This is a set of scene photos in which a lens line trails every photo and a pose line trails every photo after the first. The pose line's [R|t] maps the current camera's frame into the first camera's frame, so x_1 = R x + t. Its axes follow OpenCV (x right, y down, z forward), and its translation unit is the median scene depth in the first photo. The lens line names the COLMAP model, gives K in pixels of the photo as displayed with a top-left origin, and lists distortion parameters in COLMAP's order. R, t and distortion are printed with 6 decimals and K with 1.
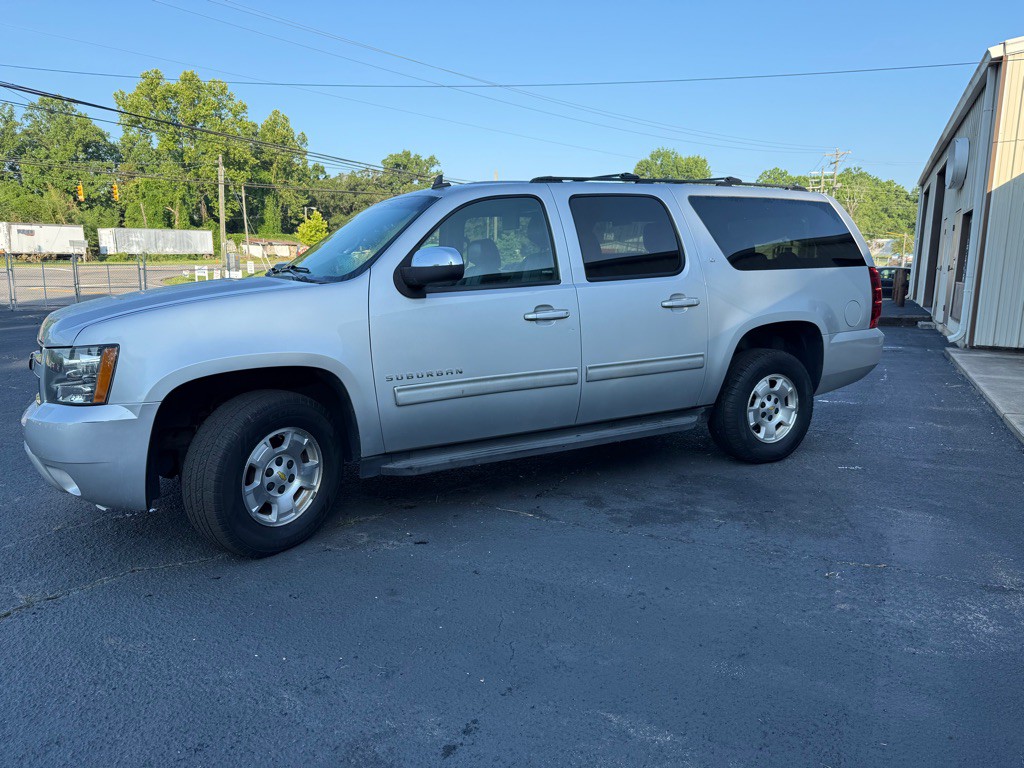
lens RADIAL K [[716.0, 0, 516.2], [0, 716.0, 389.9], [0, 0, 1]] dist [0.032409, -0.042802]
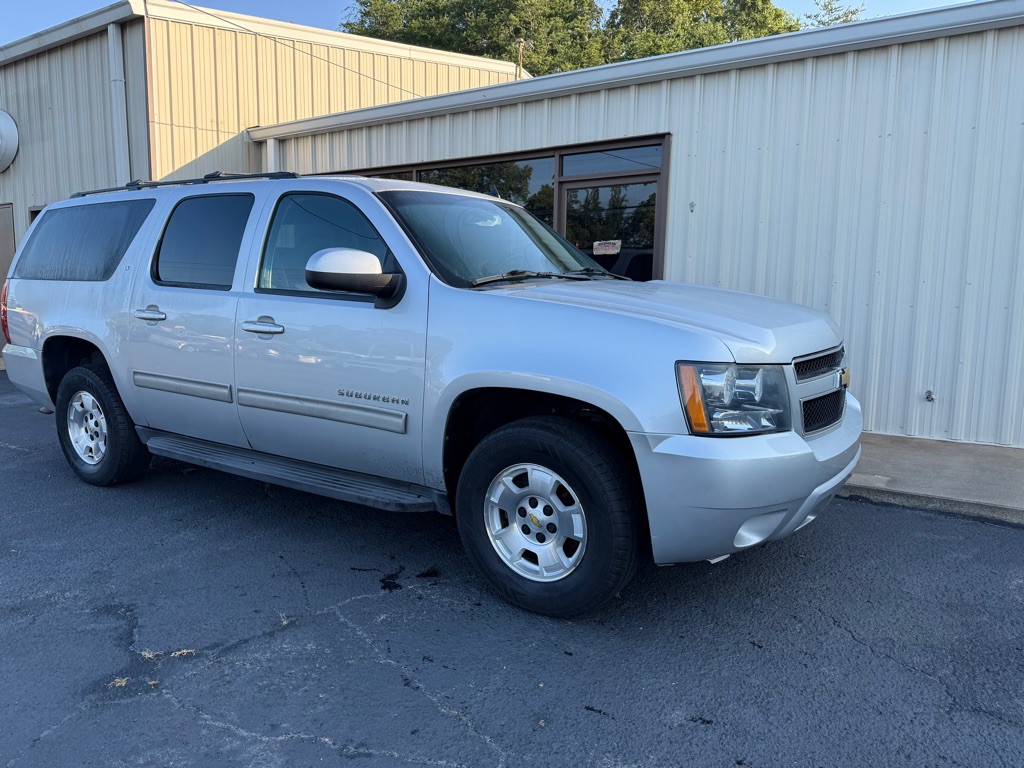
lens RADIAL K [[716.0, 0, 509.5], [0, 716.0, 383.5], [0, 0, 1]] dist [0.032409, -0.042802]
pose [[0.128922, -0.134695, 0.982464, -0.285720], [0.163242, 0.980099, 0.112950, -0.222314], [-0.978126, 0.145817, 0.148345, 1.382380]]
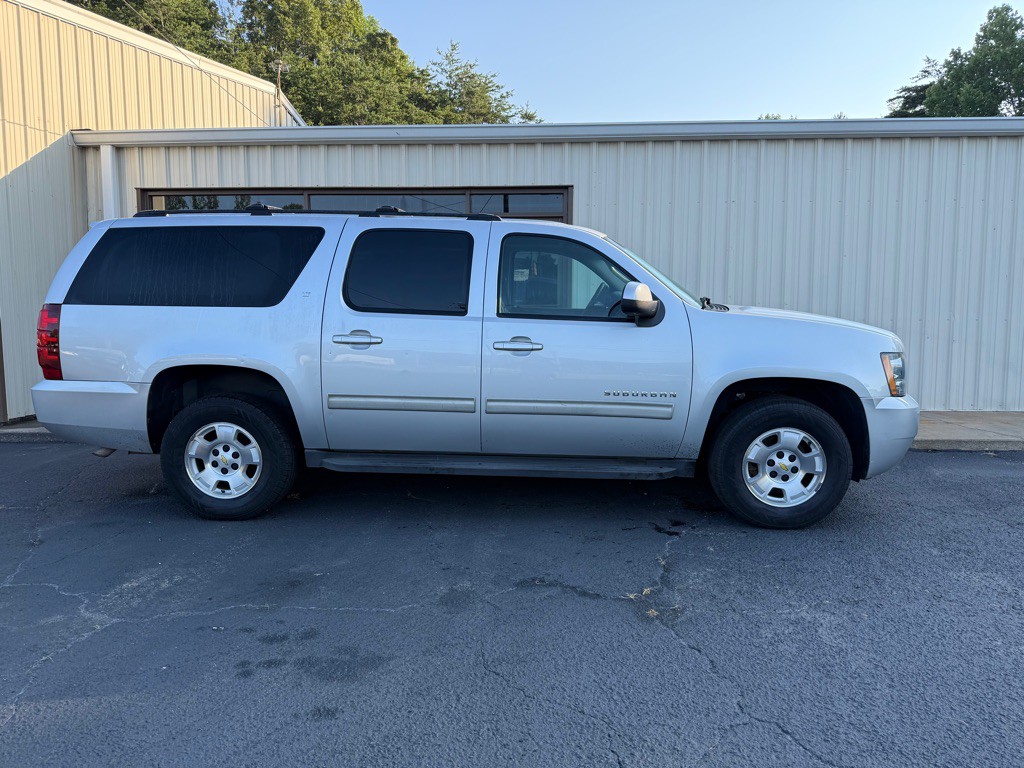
lens RADIAL K [[716.0, 0, 502.9], [0, 716.0, 385.1], [0, 0, 1]] dist [0.032409, -0.042802]
pose [[-0.374358, -0.102989, 0.921547, -0.410945], [0.156706, 0.972493, 0.172341, -0.366297], [-0.913947, 0.208929, -0.347921, 2.188884]]
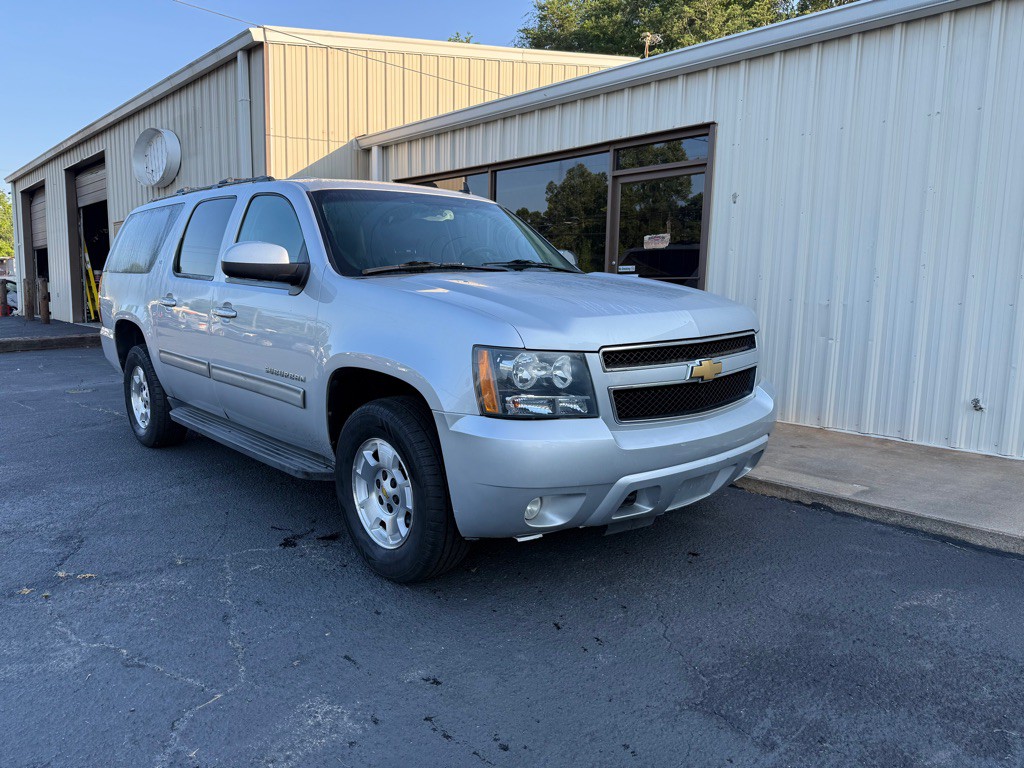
lens RADIAL K [[716.0, 0, 508.4], [0, 716.0, 381.6], [0, 0, 1]] dist [0.032409, -0.042802]
pose [[0.370449, -0.123965, 0.920543, -0.246551], [0.149405, 0.986102, 0.072669, -0.158098], [-0.916758, 0.110613, 0.383821, 1.059044]]
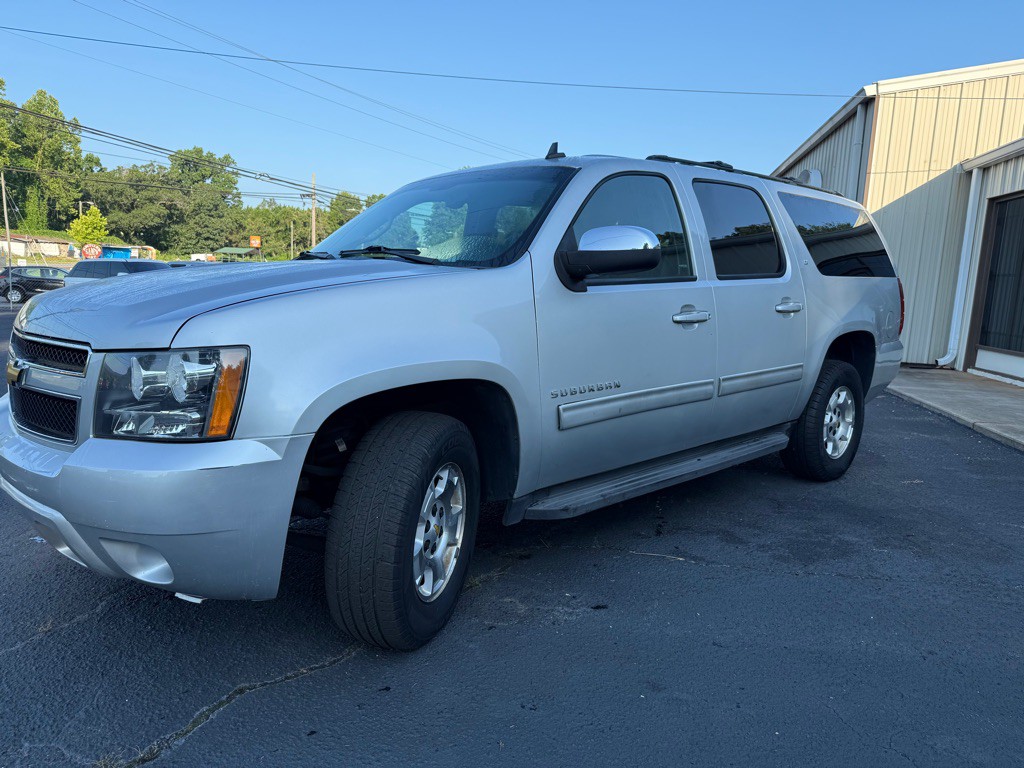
lens RADIAL K [[716.0, 0, 515.5], [0, 716.0, 390.0], [0, 0, 1]] dist [0.032409, -0.042802]
pose [[0.964612, -0.007178, 0.263577, -0.369940], [0.011983, 0.999790, -0.016629, -0.007372], [-0.263402, 0.019199, 0.964495, 0.237516]]
